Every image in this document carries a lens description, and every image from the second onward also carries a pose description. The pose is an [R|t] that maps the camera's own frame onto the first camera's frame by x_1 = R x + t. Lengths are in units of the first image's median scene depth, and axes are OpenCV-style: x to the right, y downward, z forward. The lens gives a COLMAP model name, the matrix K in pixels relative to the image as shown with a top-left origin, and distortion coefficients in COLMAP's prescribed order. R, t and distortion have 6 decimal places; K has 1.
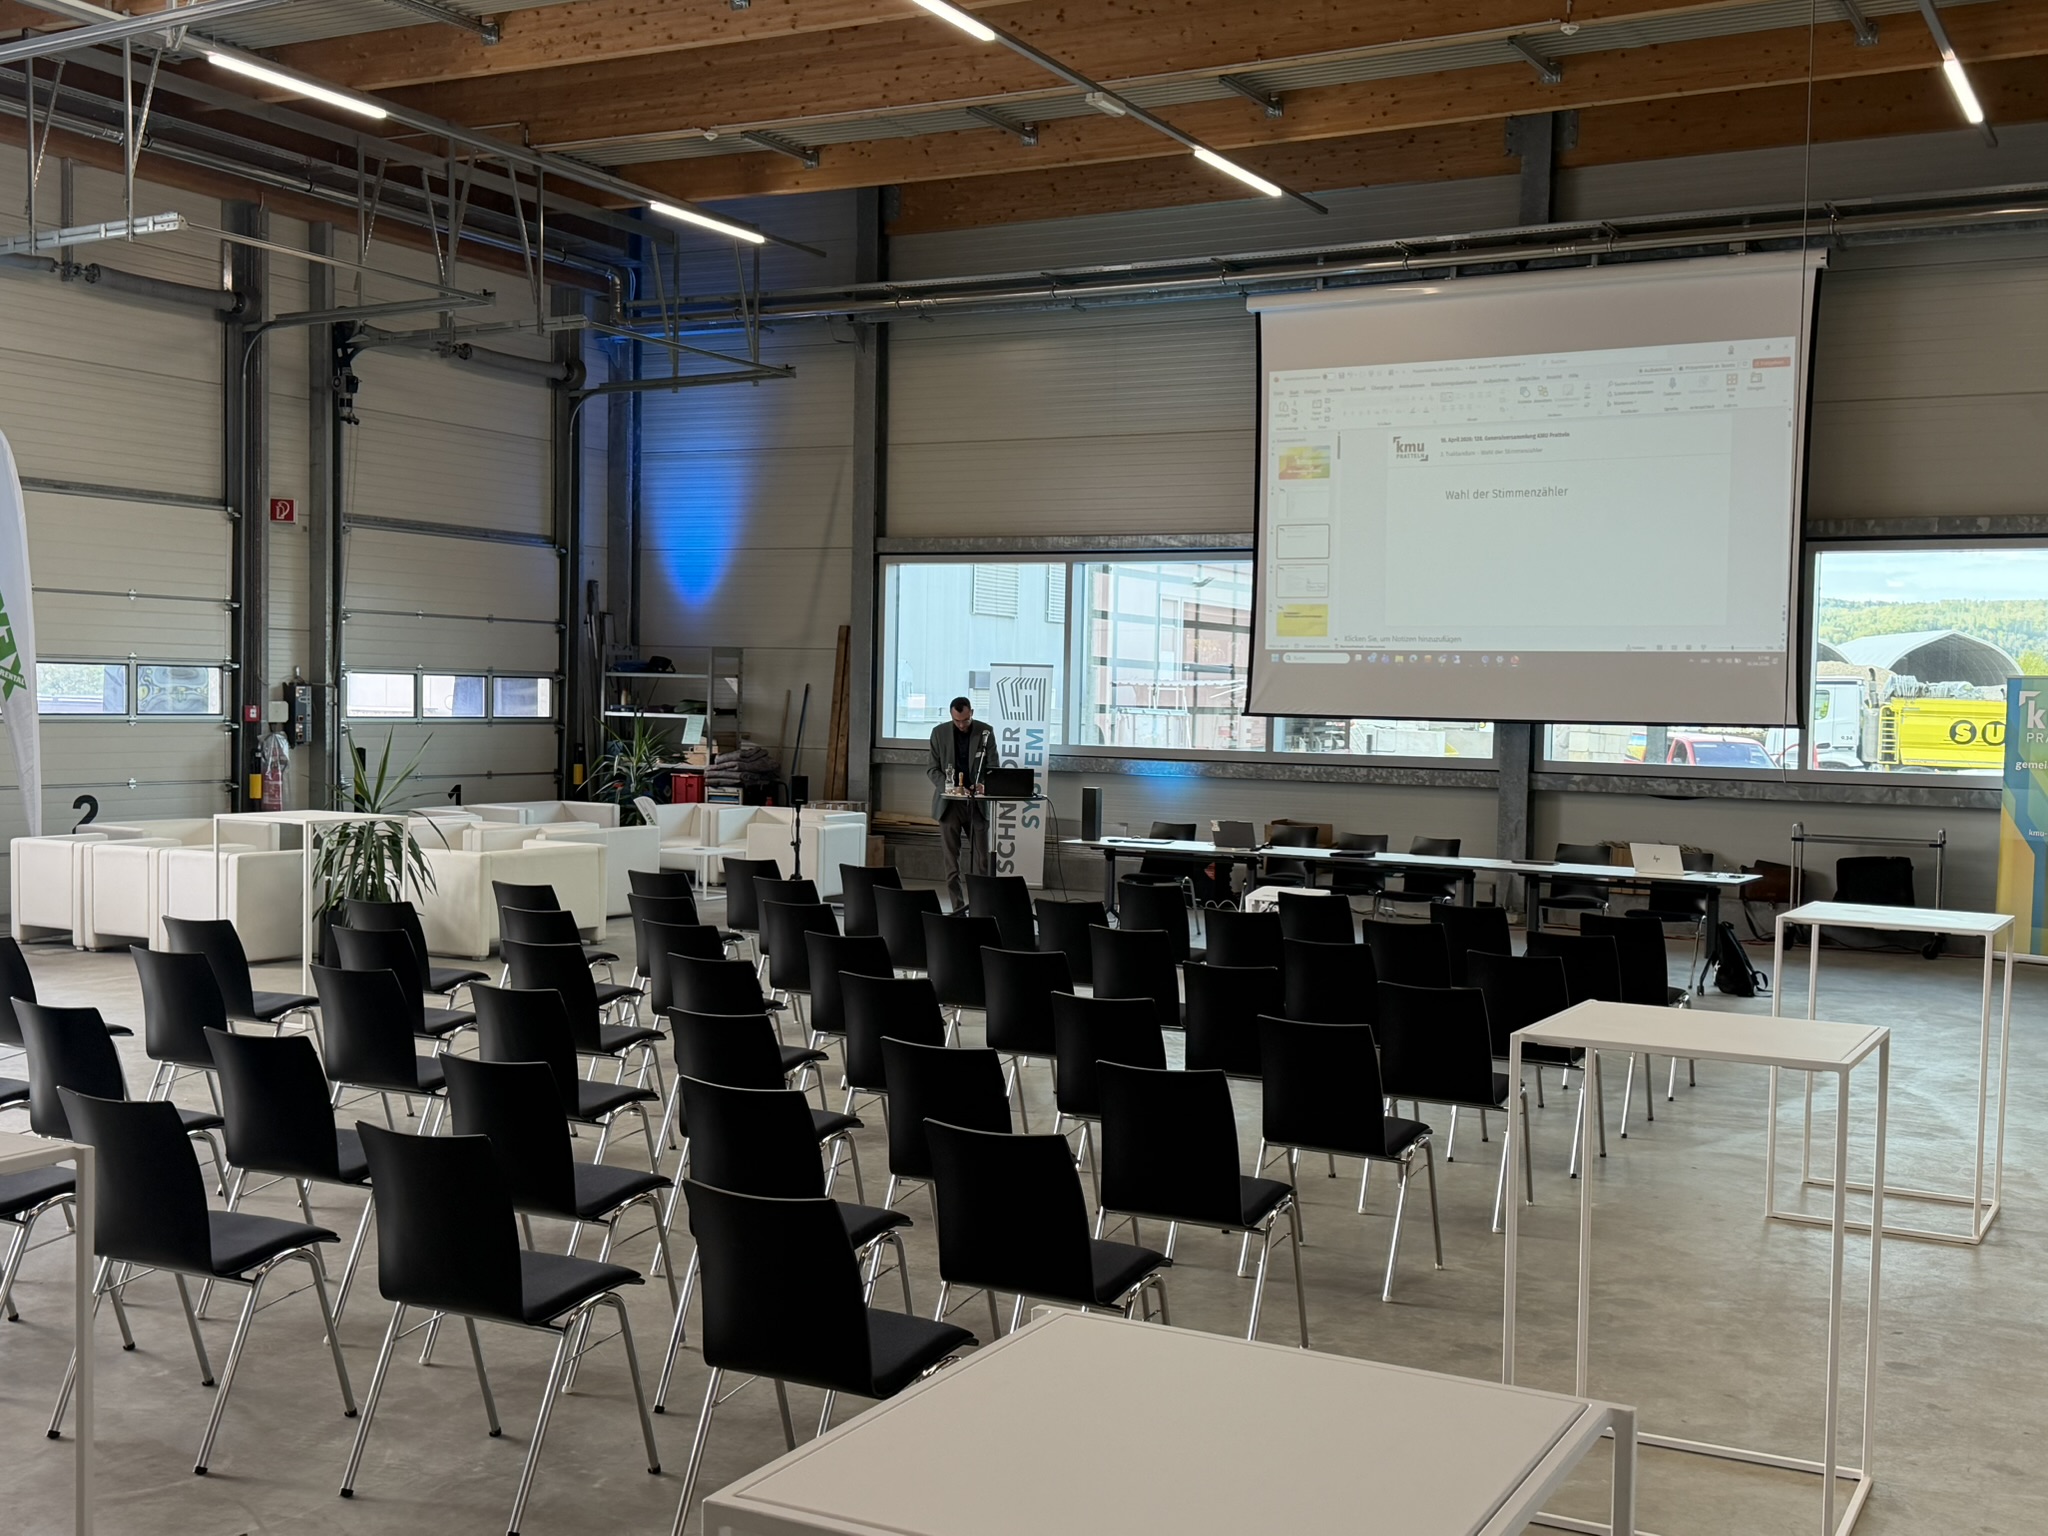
lens RADIAL K [[2302.1, 0, 1024.0], [0, 2302.1, 768.0], [0, 0, 1]] dist [0.002124, 0.000548]
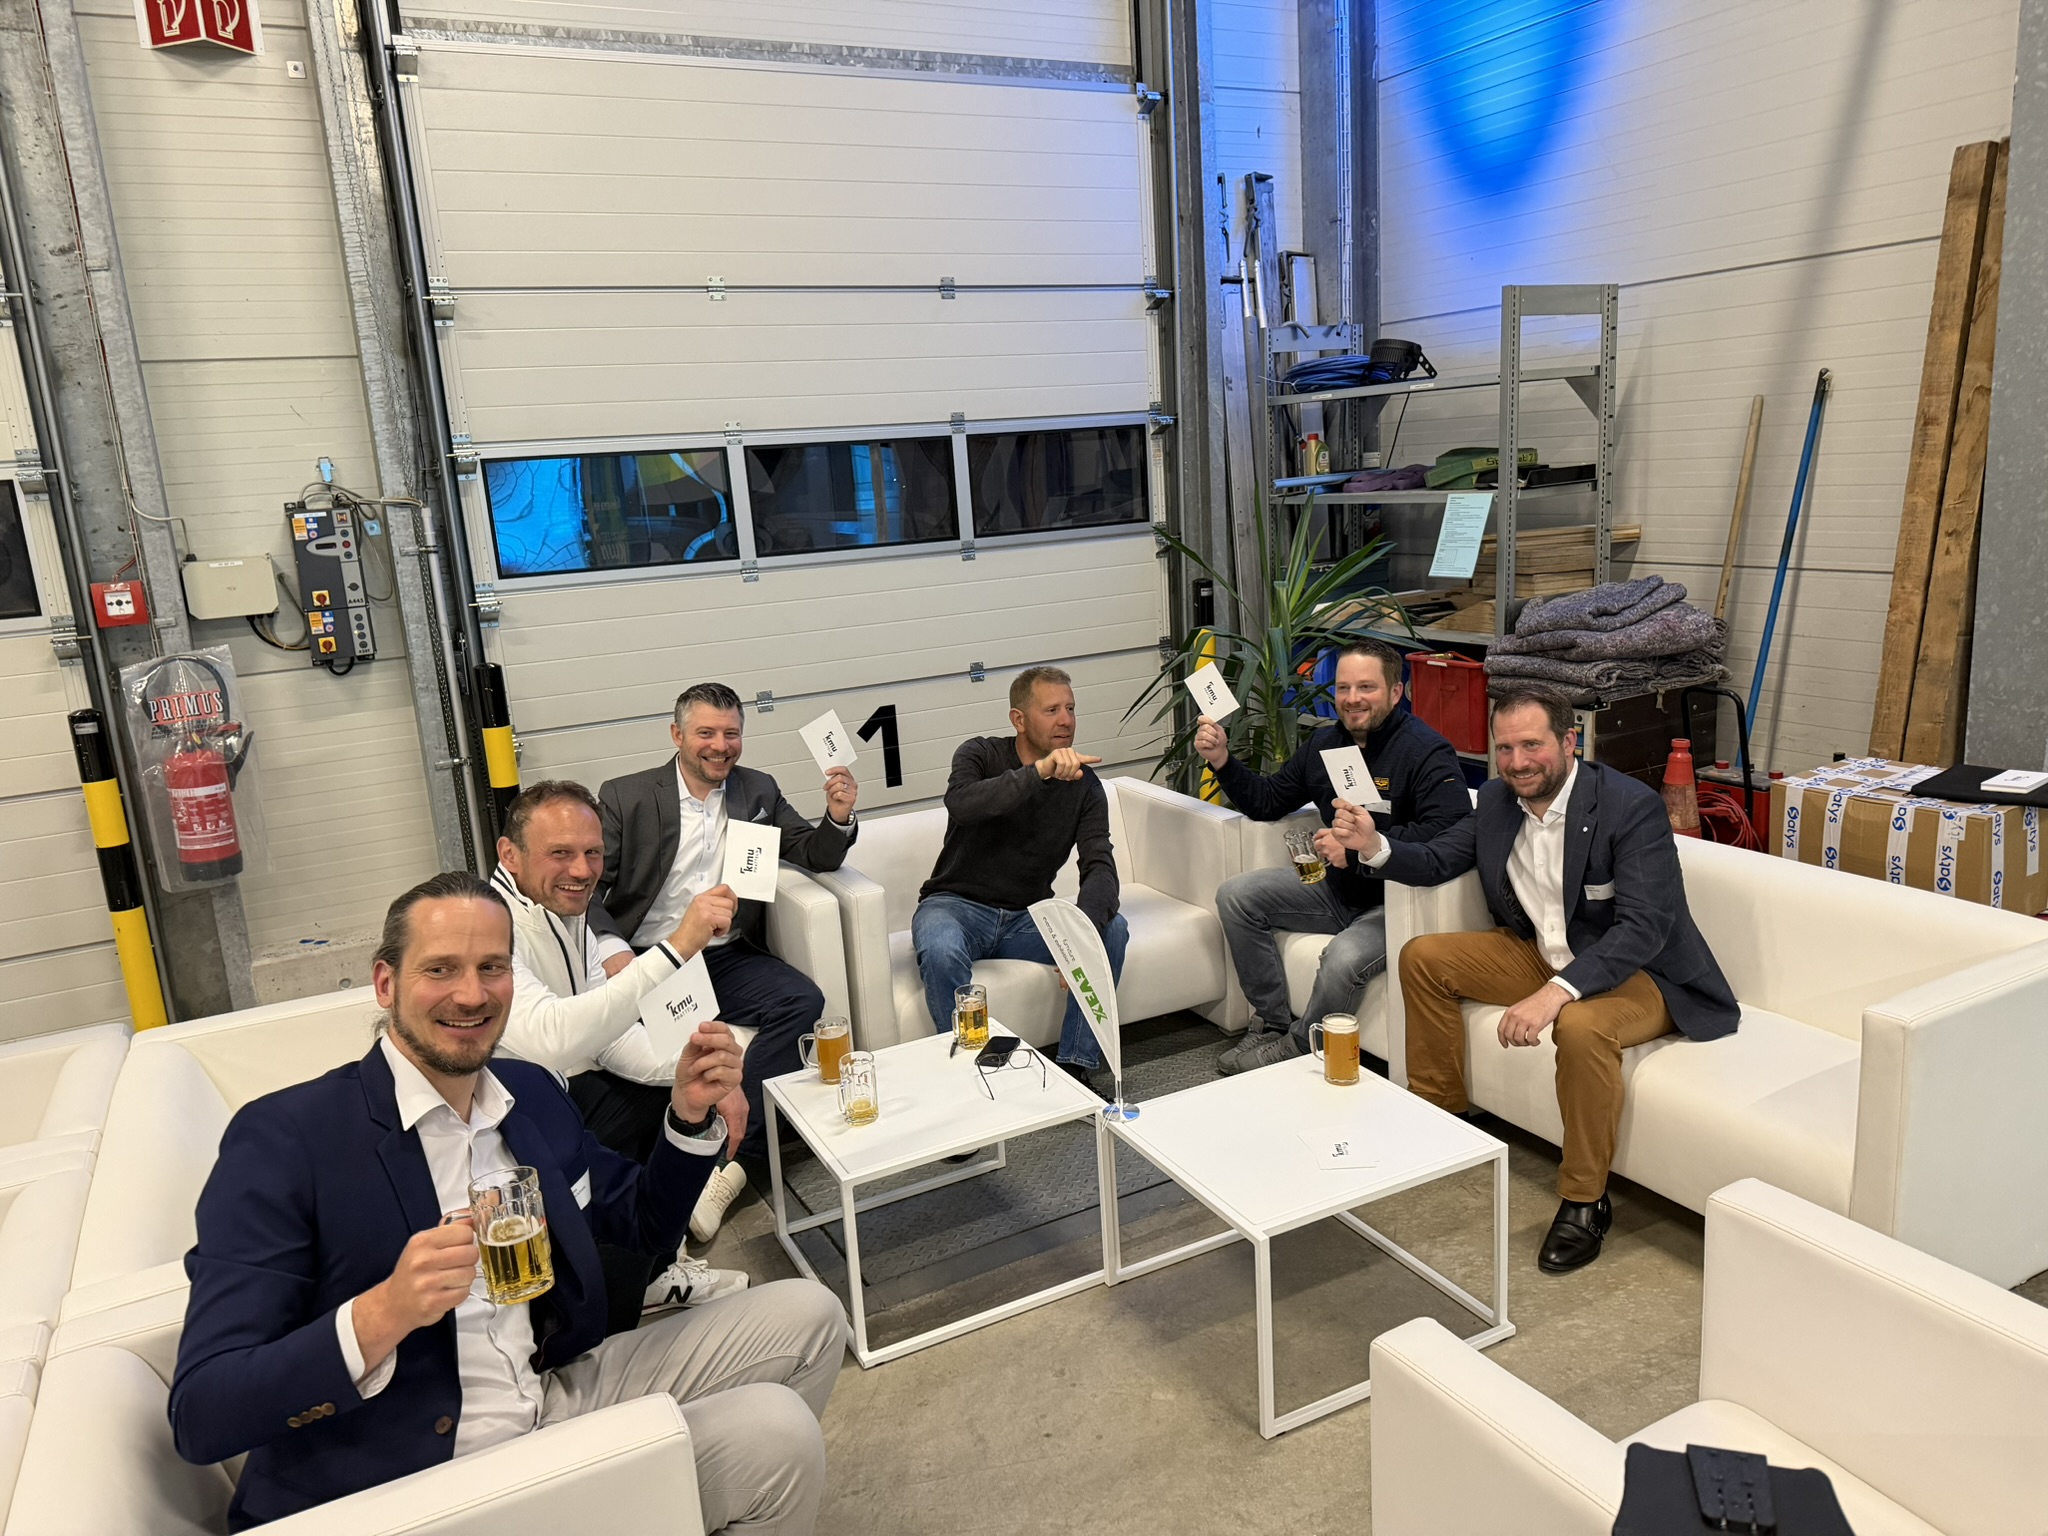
lens RADIAL K [[1456.9, 0, 1024.0], [0, 1456.9, 768.0], [0, 0, 1]] dist [0.006393, 0.002398]
pose [[0.806035, 0.051203, -0.589649, -0.062208], [0.058744, 0.984411, 0.165785, -0.022400], [0.588945, -0.168267, 0.790462, 0.766207]]
